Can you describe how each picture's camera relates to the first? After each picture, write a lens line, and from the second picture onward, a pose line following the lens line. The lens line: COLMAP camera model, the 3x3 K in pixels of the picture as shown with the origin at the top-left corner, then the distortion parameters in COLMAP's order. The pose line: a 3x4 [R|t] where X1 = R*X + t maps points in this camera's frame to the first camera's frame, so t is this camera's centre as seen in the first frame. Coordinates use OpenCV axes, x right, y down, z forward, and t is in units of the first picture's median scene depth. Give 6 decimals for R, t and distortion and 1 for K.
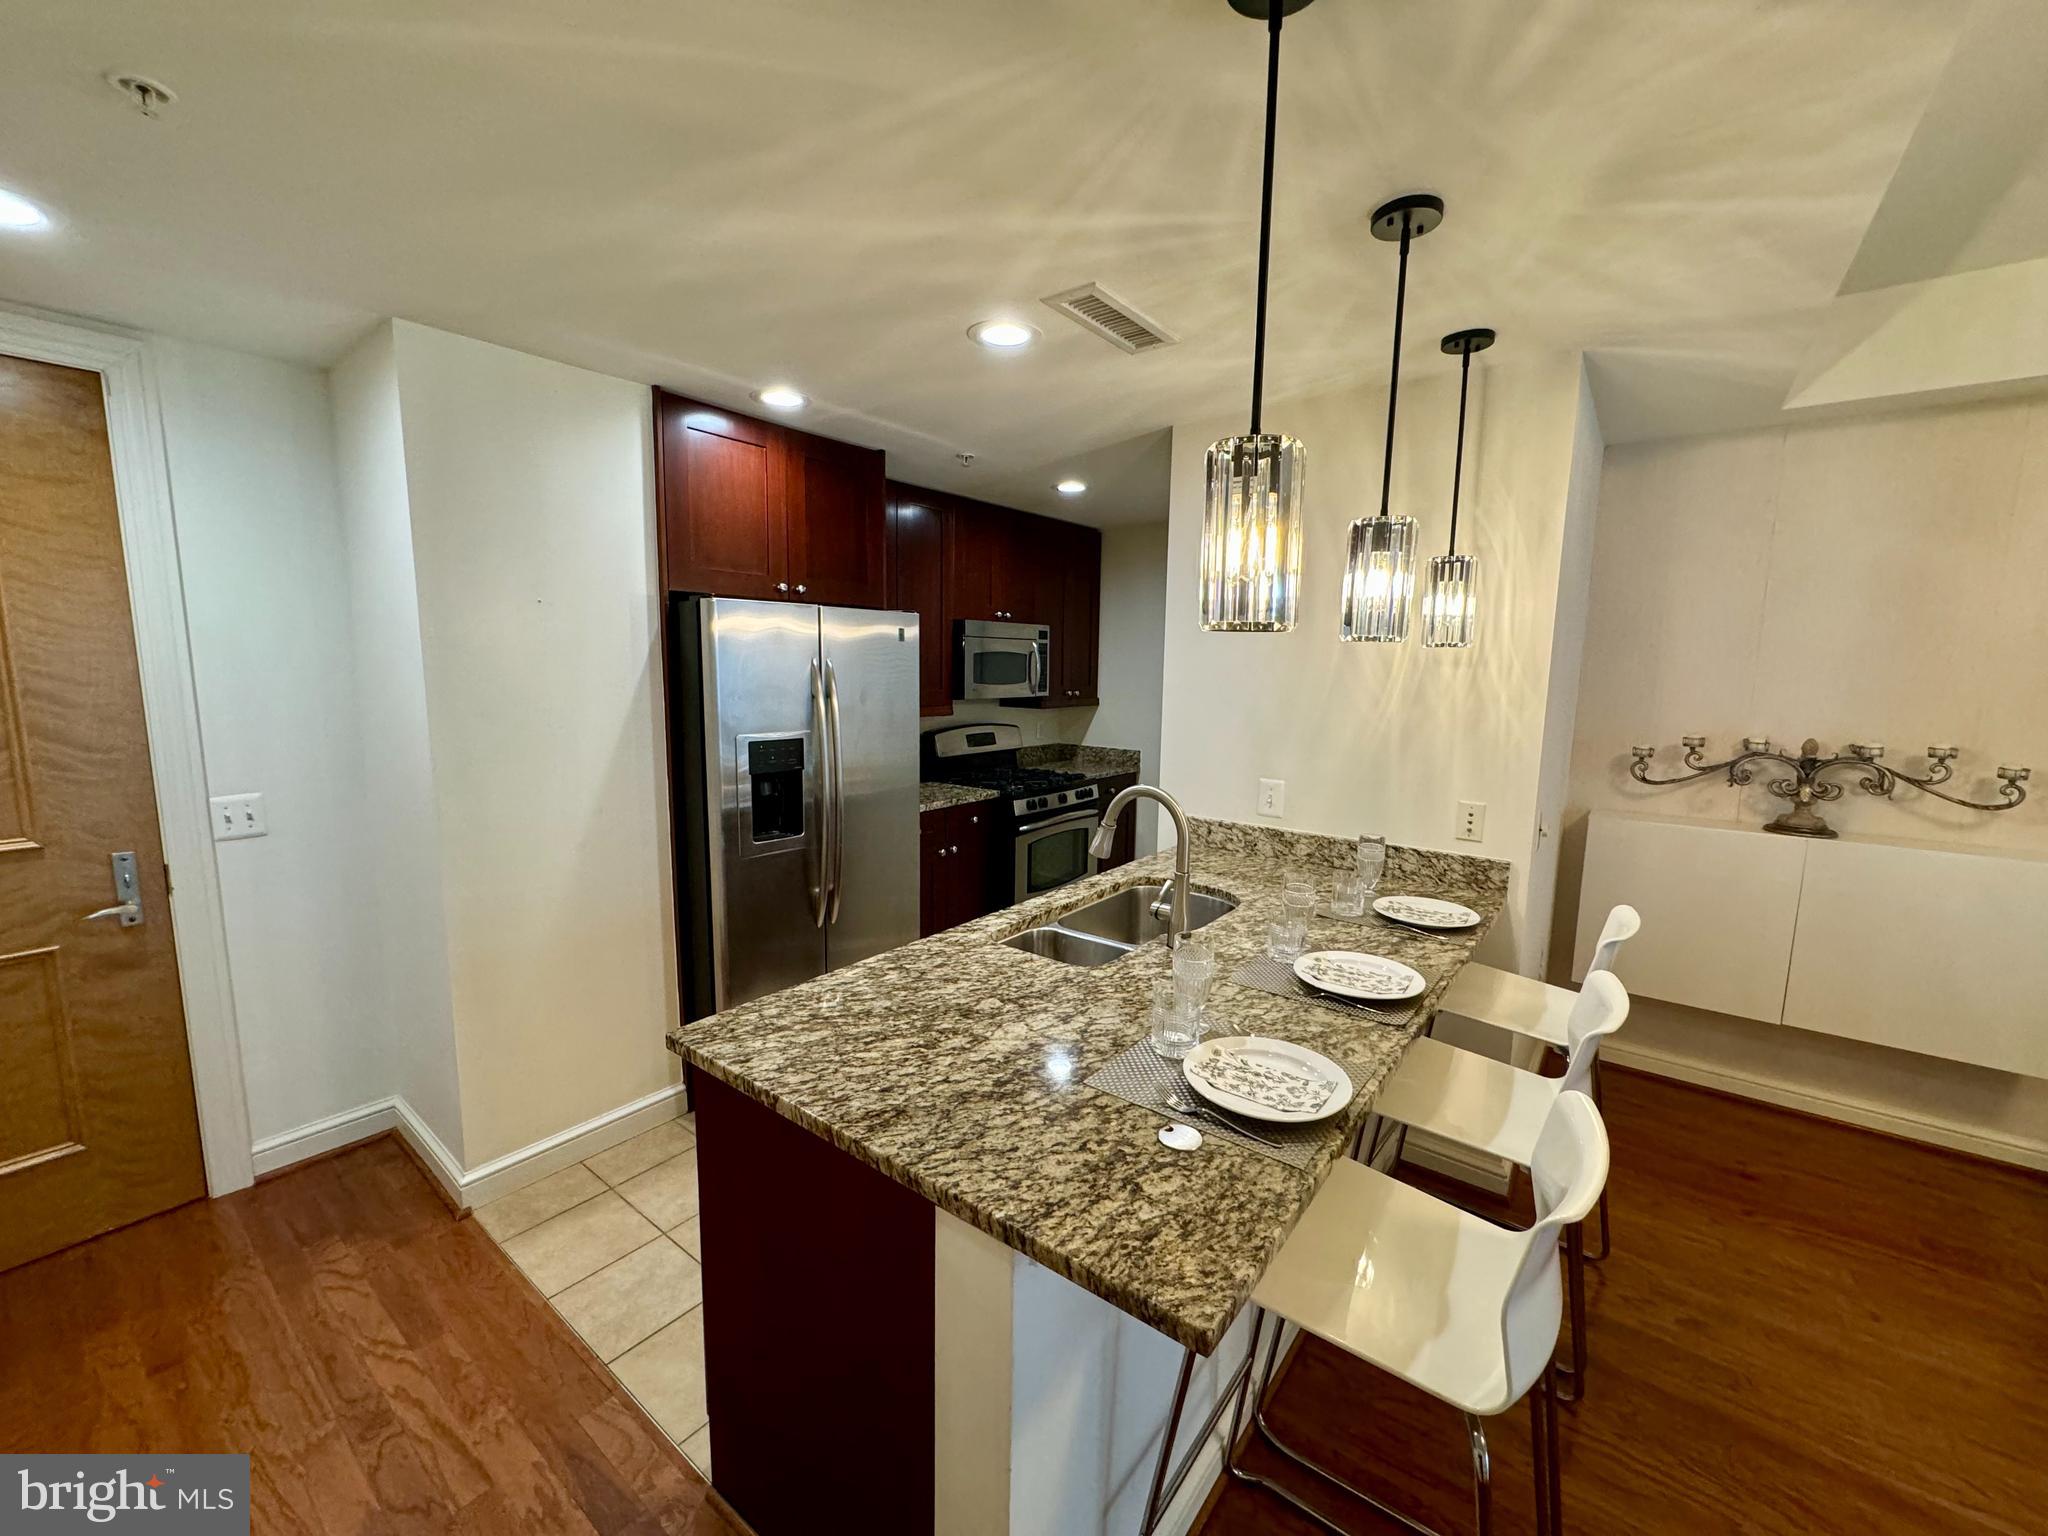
lens RADIAL K [[817.6, 0, 1024.3], [0, 817.6, 768.5], [0, 0, 1]] dist [-0.002548, 0.000606]
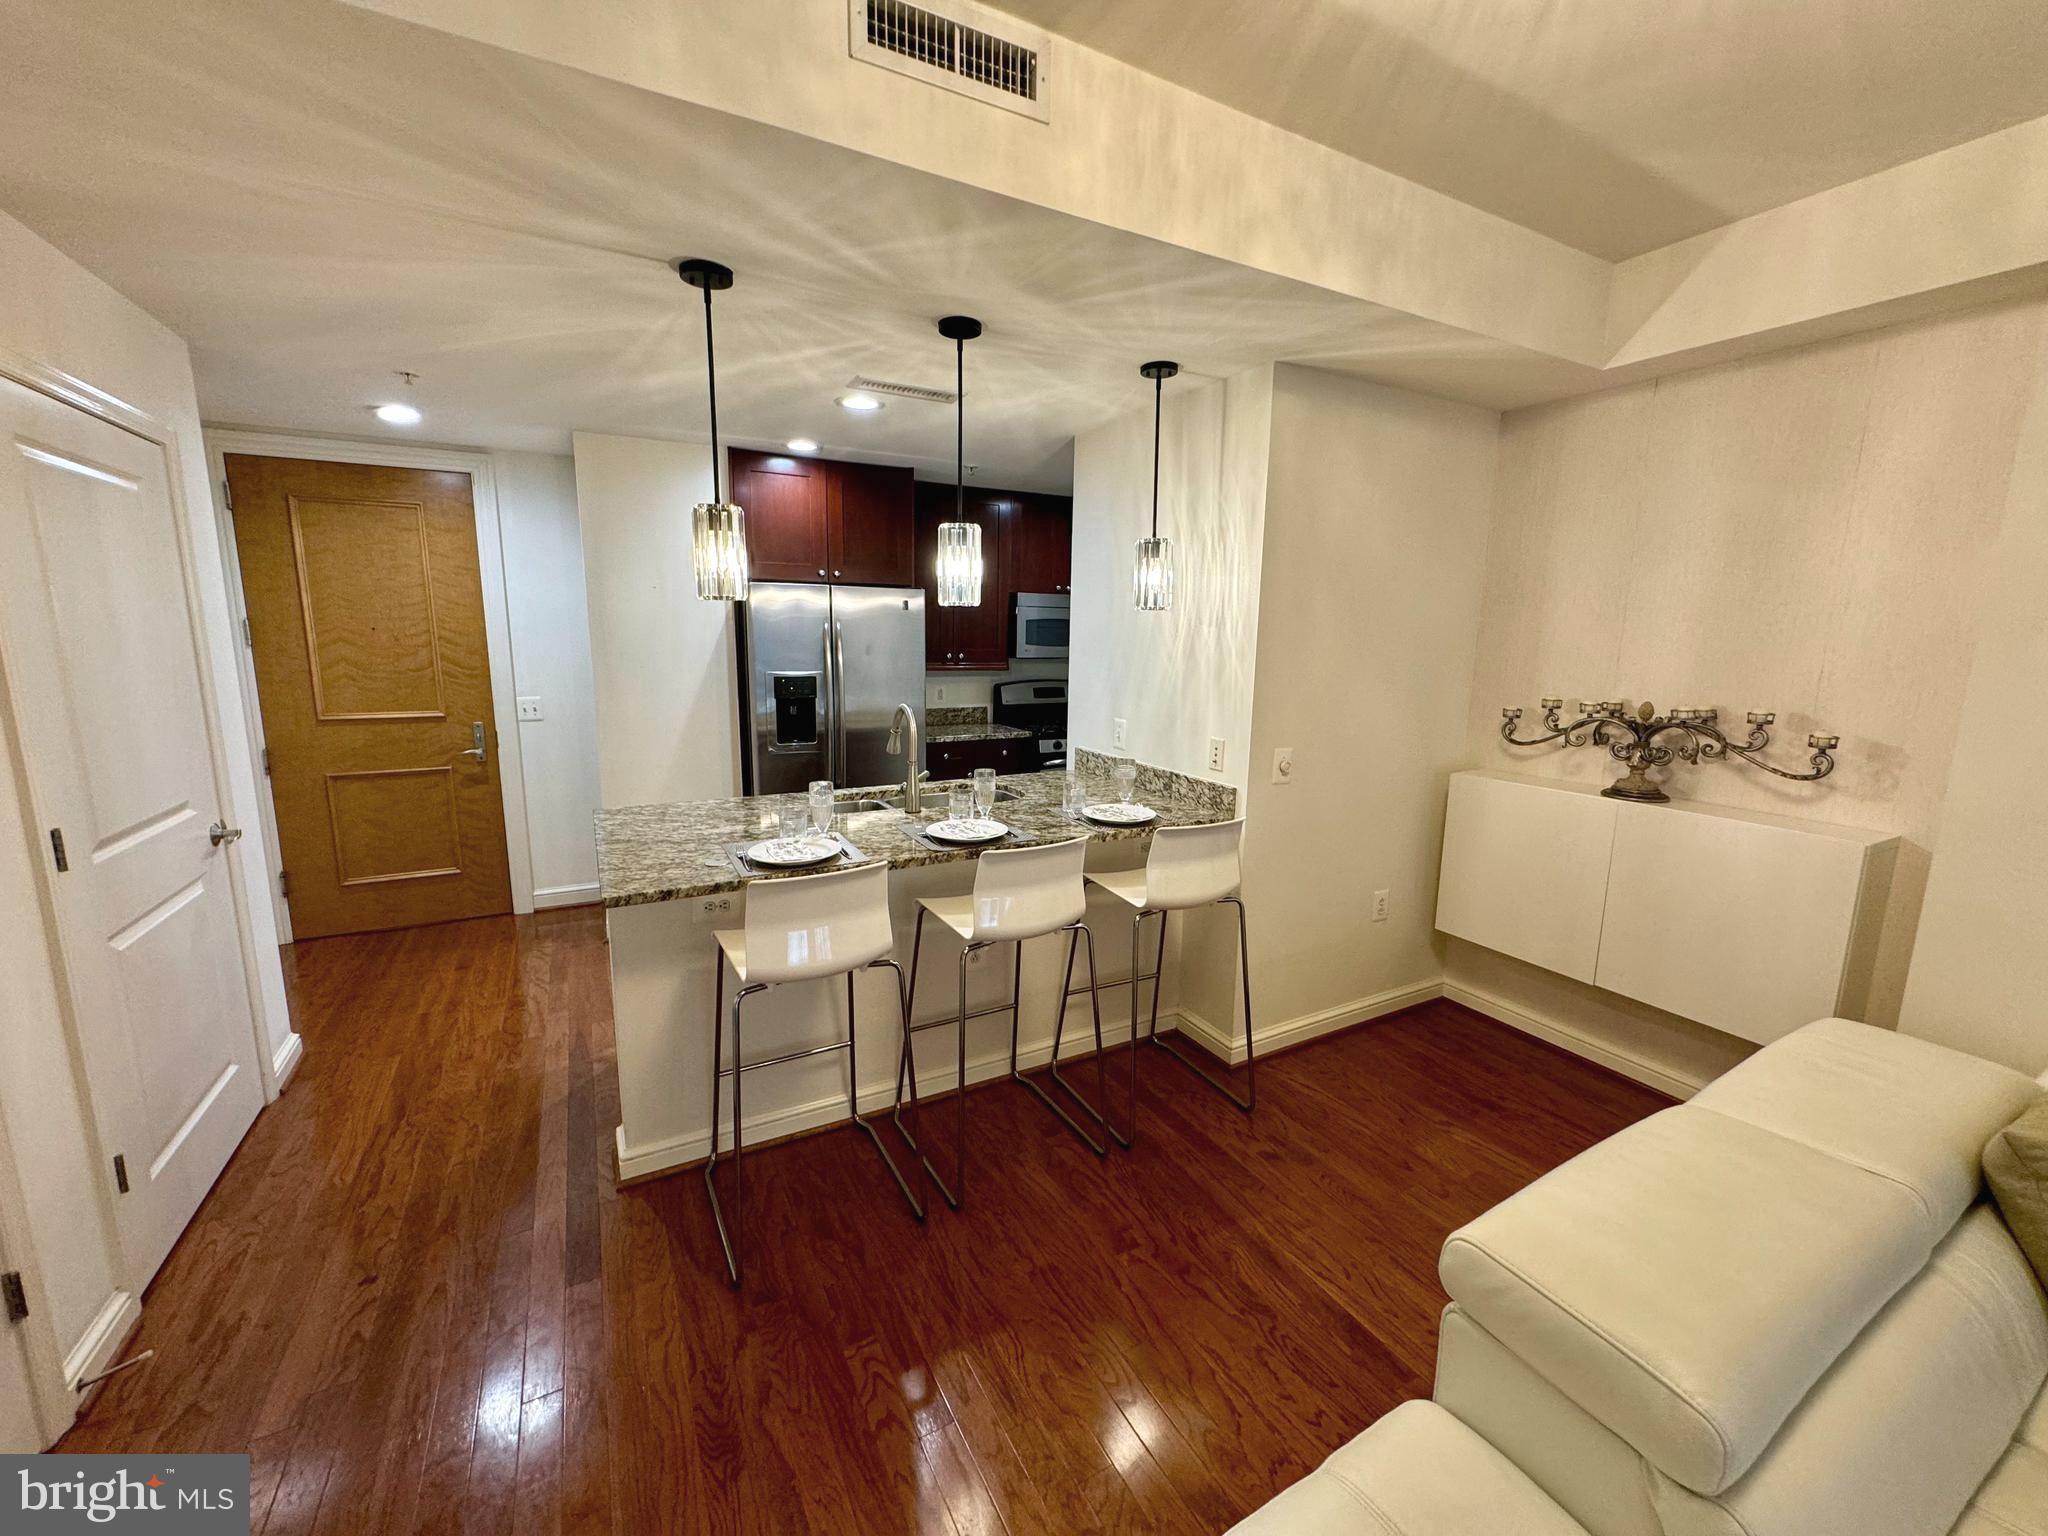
lens RADIAL K [[817.6, 0, 1024.4], [0, 817.6, 768.1], [0, 0, 1]] dist [-0.002548, 0.000606]
pose [[0.915299, 0.068977, -0.396825, 0.875648], [-0.056243, 0.997462, 0.043652, 0.055195], [0.398829, -0.017636, 0.916856, -0.263498]]
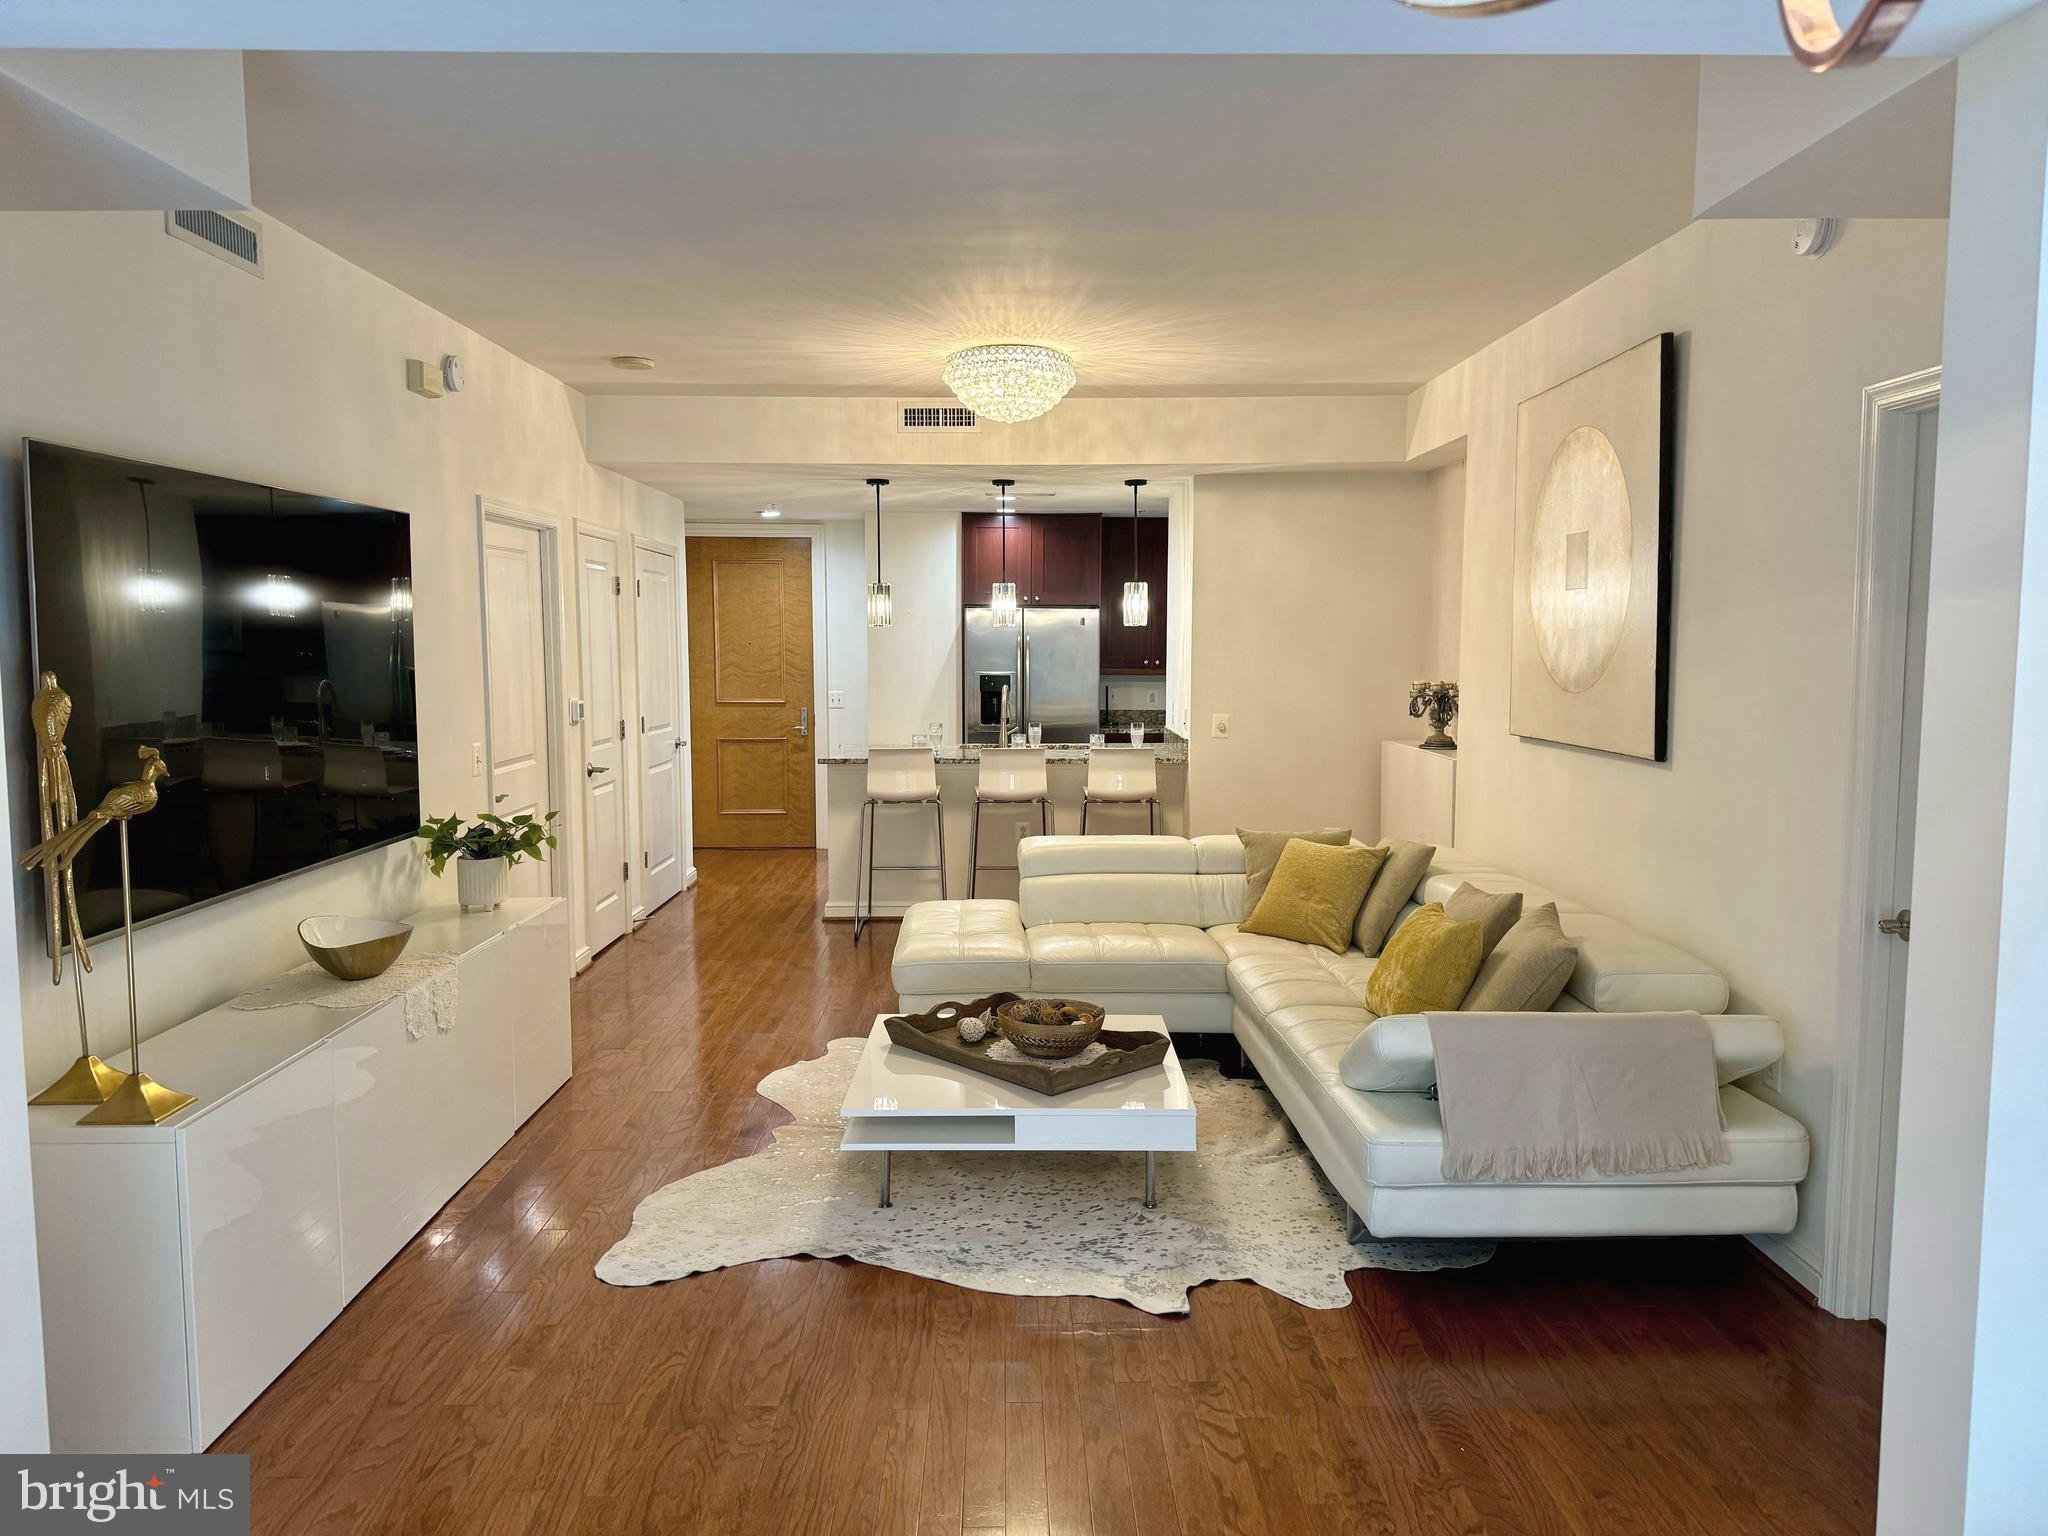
lens RADIAL K [[1431.4, 0, 1024.2], [0, 1431.4, 770.6], [0, 0, 1]] dist [0.078625, -0.095973]
pose [[0.621121, 0.061004, -0.781337, 3.240360], [-0.097170, 0.995268, 0.000463, 0.245953], [0.777668, 0.075635, 0.624109, -1.465606]]
